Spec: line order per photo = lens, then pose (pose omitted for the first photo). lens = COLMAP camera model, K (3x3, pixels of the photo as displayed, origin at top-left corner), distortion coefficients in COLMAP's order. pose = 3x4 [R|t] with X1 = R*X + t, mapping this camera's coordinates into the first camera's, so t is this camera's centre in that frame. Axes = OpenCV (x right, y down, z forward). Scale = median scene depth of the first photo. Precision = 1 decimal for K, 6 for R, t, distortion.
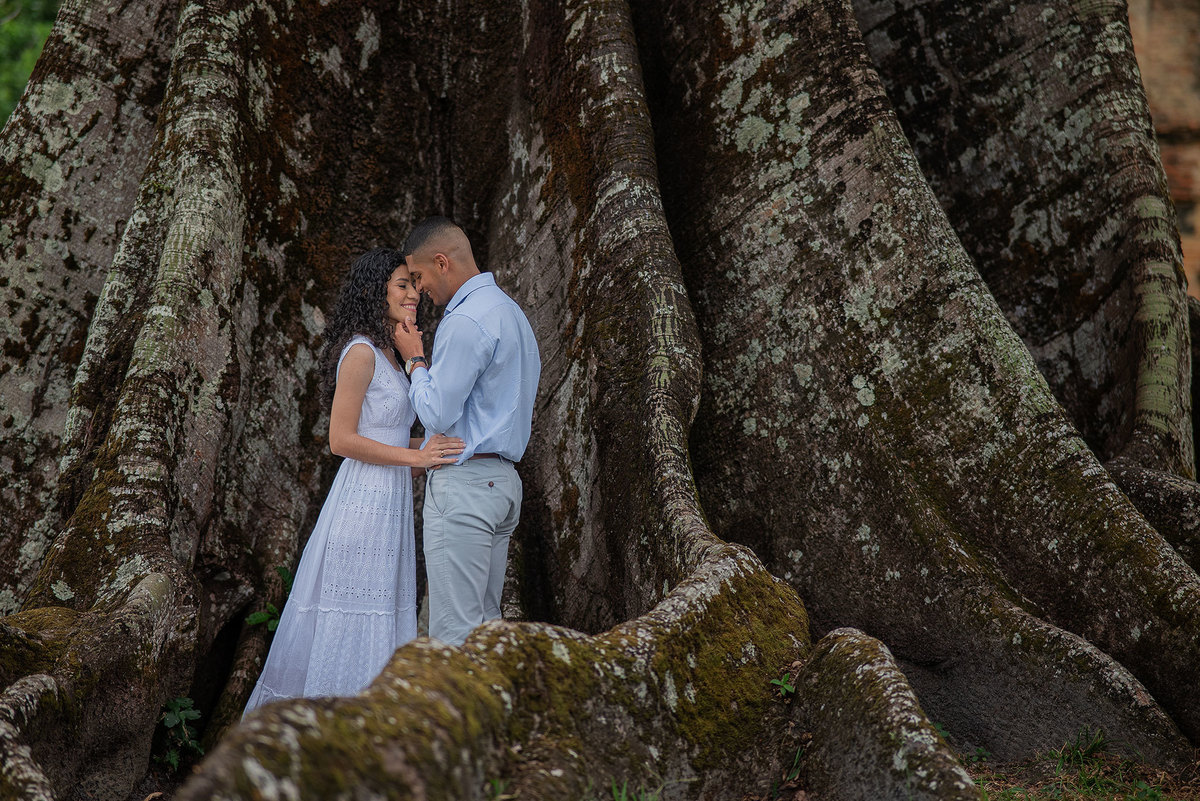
lens RADIAL K [[2970.5, 0, 565.8], [0, 2970.5, 363.6], [0, 0, 1]] dist [0.297159, -0.524159]
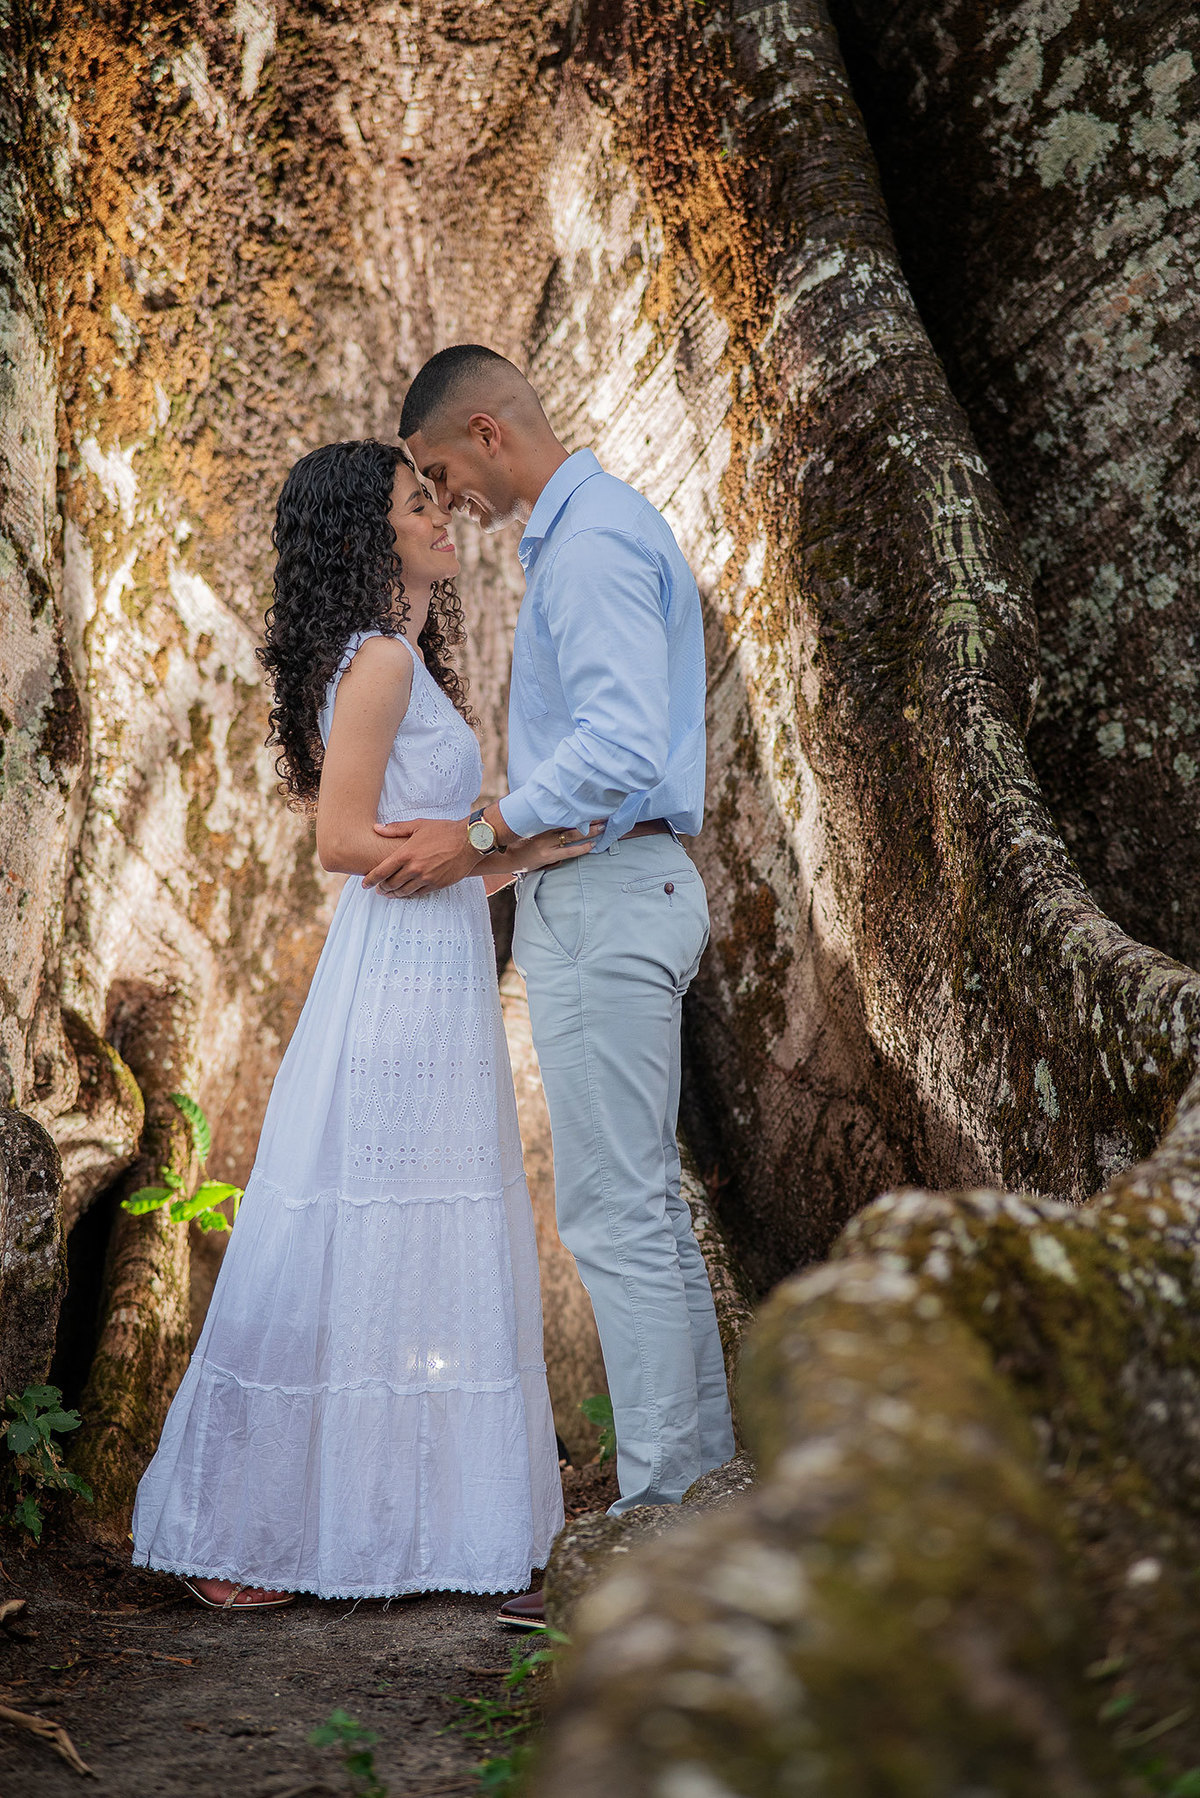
lens RADIAL K [[4189.1, 0, 594.7], [0, 4189.1, 885.9], [0, 0, 1]] dist [0.313954, -0.568888]
pose [[0.995100, -0.077128, 0.061865, -0.069924], [0.075096, 0.996579, 0.034515, 0.014783], [-0.064315, -0.029700, 0.997488, 0.303245]]
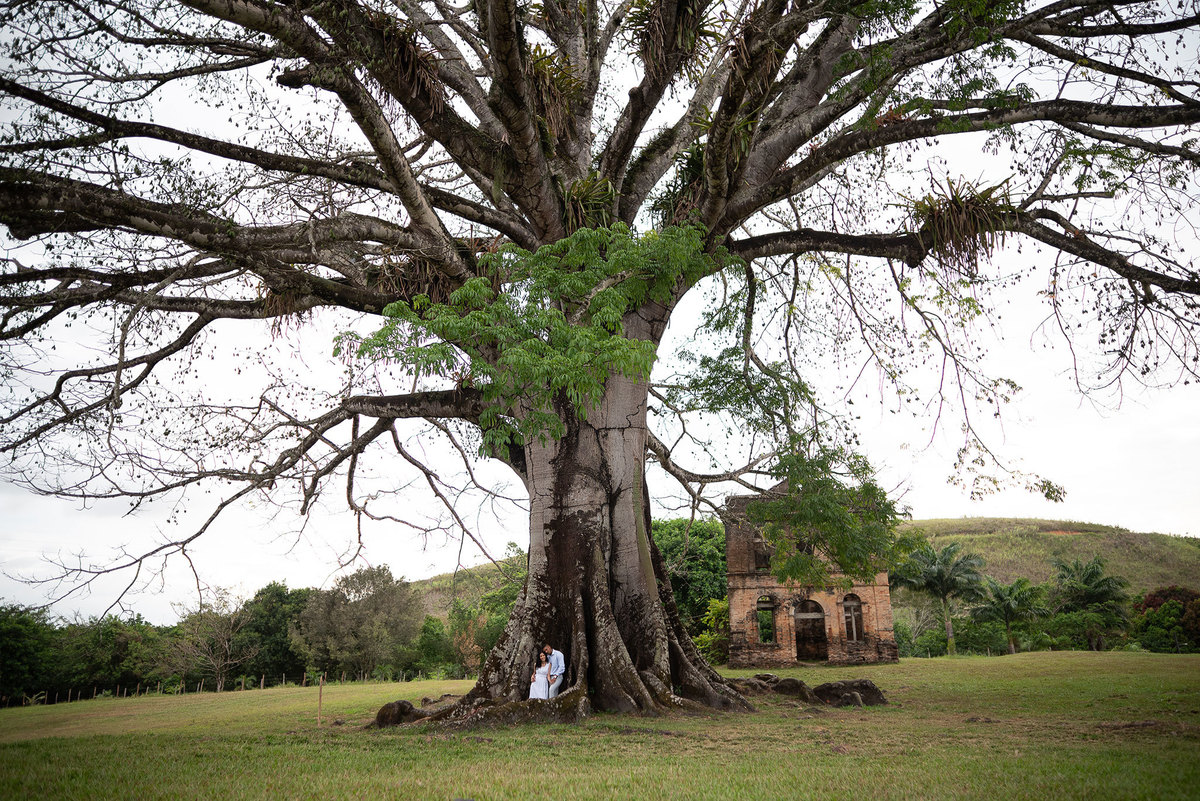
lens RADIAL K [[798.2, 0, 600.0], [0, 798.2, 400.5], [0, 0, 1]] dist [-0.021942, 0.001507]
pose [[0.971017, -0.117001, -0.208417, 0.538804], [0.058167, 0.961454, -0.268743, -0.079191], [0.231827, 0.248831, 0.940393, -0.967440]]
